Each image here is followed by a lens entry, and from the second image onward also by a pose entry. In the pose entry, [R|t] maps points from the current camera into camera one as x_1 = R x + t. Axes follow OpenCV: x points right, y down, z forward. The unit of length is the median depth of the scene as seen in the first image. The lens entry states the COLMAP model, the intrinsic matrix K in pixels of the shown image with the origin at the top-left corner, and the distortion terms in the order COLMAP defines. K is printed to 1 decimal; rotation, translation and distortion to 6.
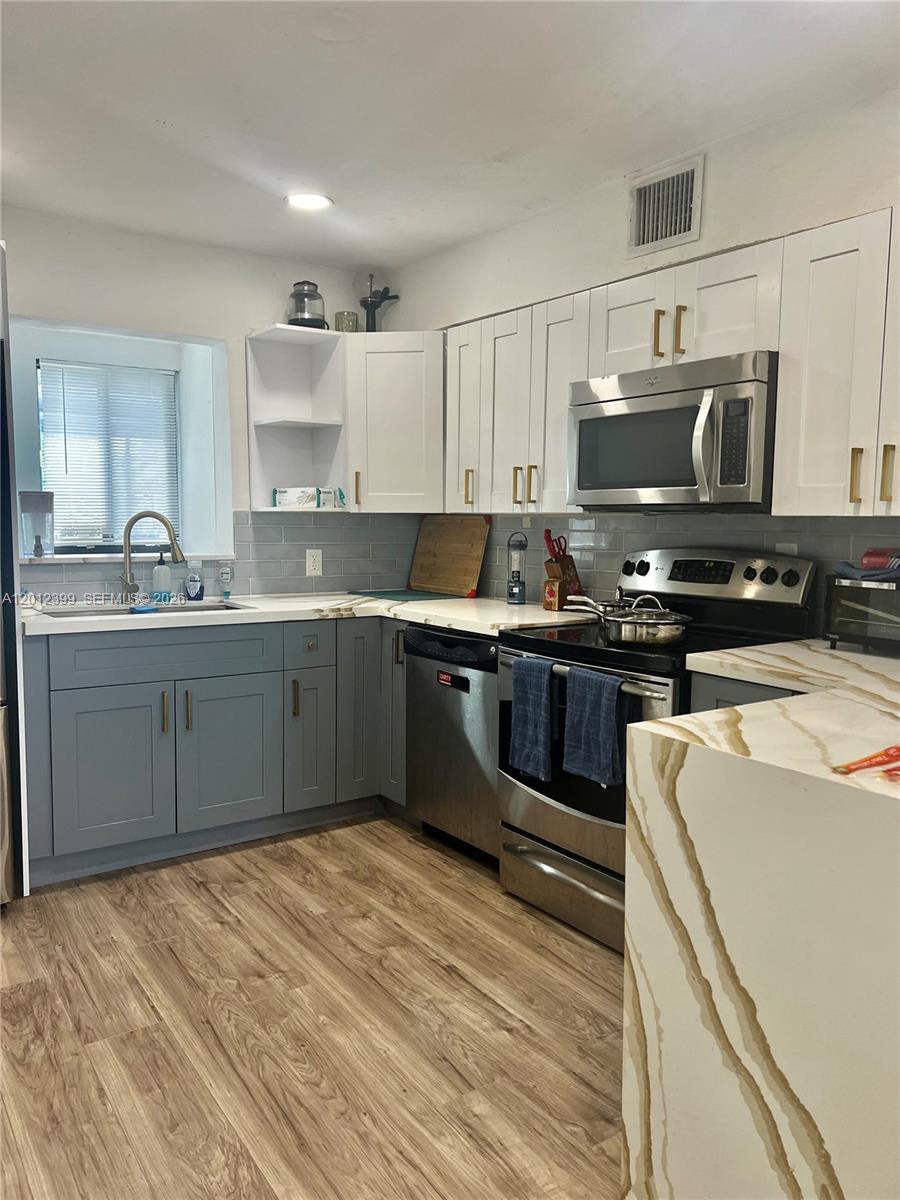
lens RADIAL K [[898.6, 0, 446.1], [0, 898.6, 605.9], [0, 0, 1]] dist [0.056916, -0.063437]
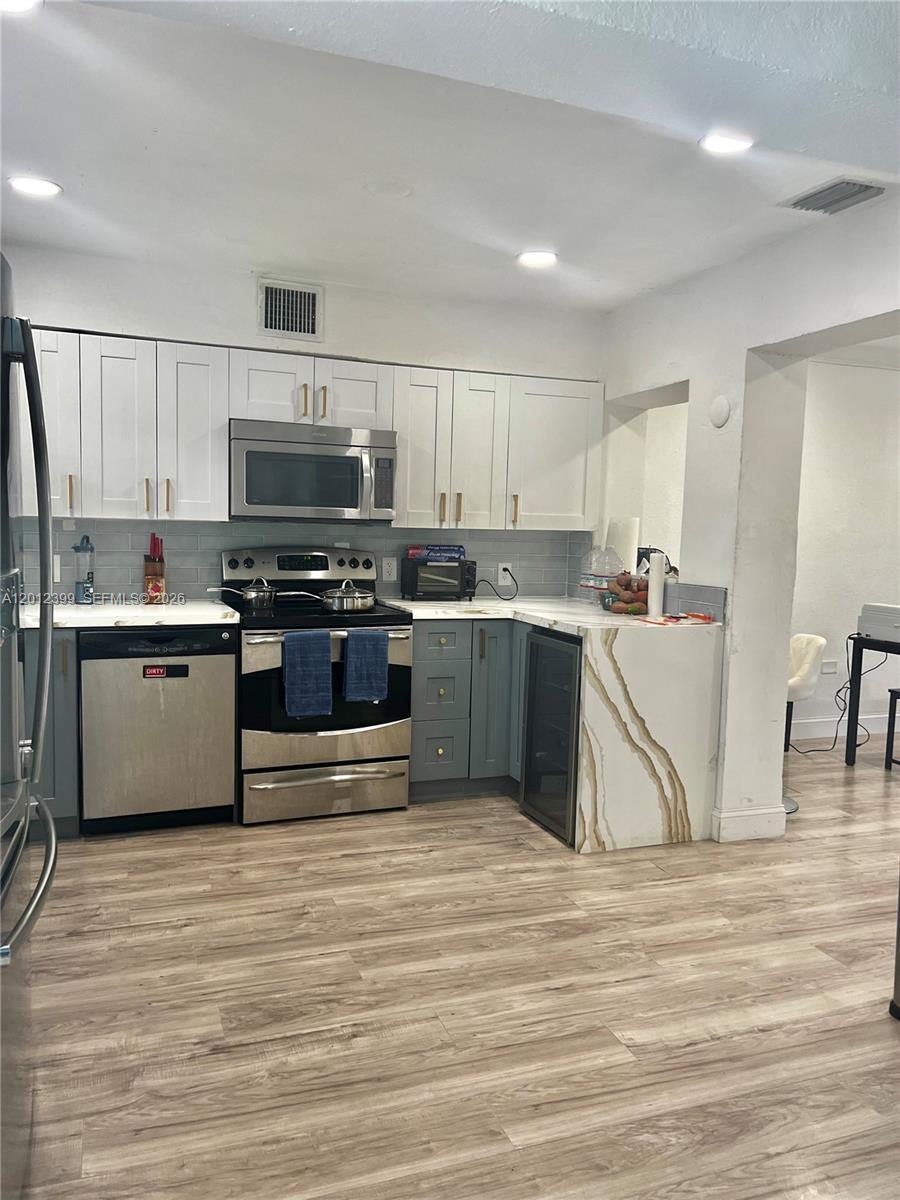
lens RADIAL K [[898.6, 0, 441.2], [0, 898.6, 606.4], [0, 0, 1]] dist [0.056916, -0.063437]
pose [[0.239233, -0.089417, 0.966836, -1.026714], [0.074848, 0.994486, 0.073453, -0.055675], [-0.968073, 0.054793, 0.244607, 0.409382]]
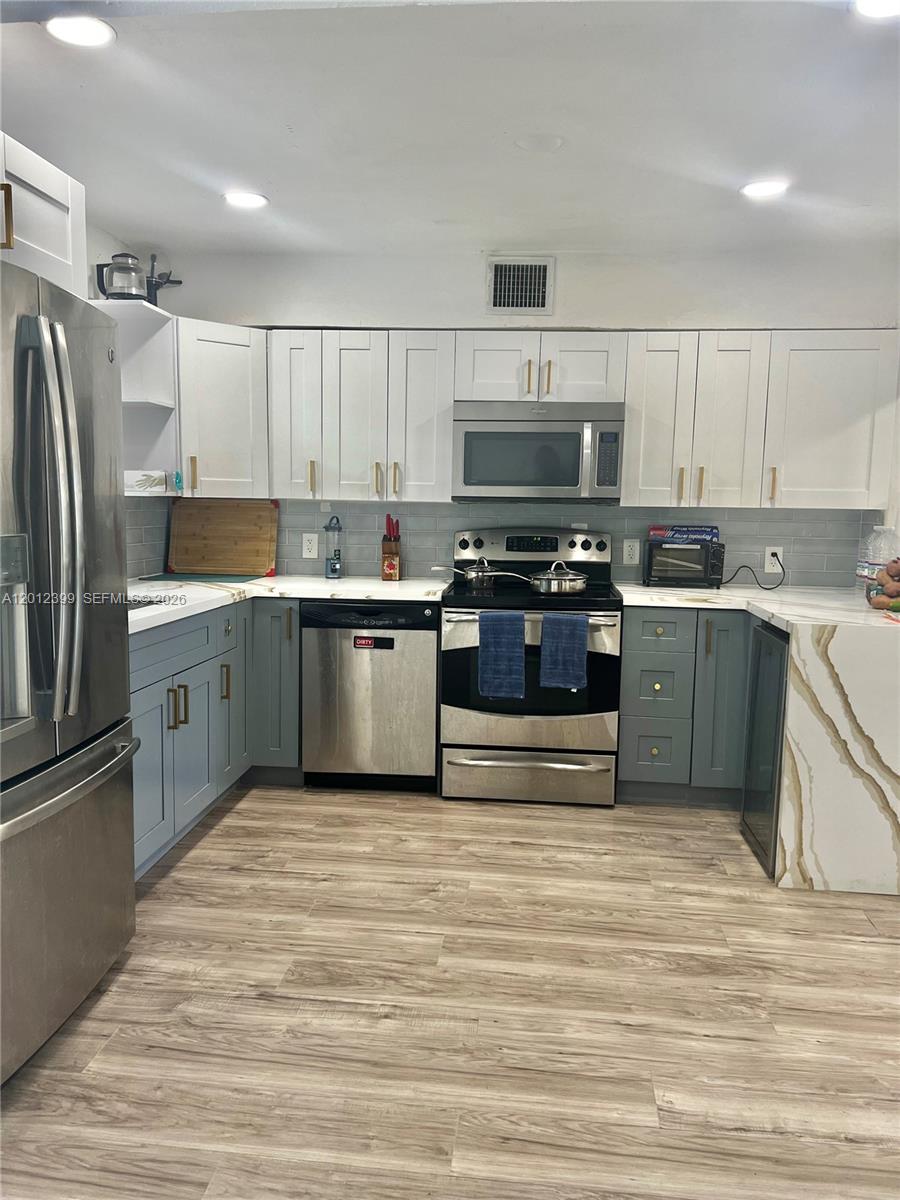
lens RADIAL K [[898.6, 0, 441.5], [0, 898.6, 605.7], [0, 0, 1]] dist [0.056916, -0.063437]
pose [[0.653559, -0.082389, 0.752378, -0.854810], [0.062620, 0.996536, 0.054730, -0.026163], [-0.754280, 0.011345, 0.656454, 0.161945]]
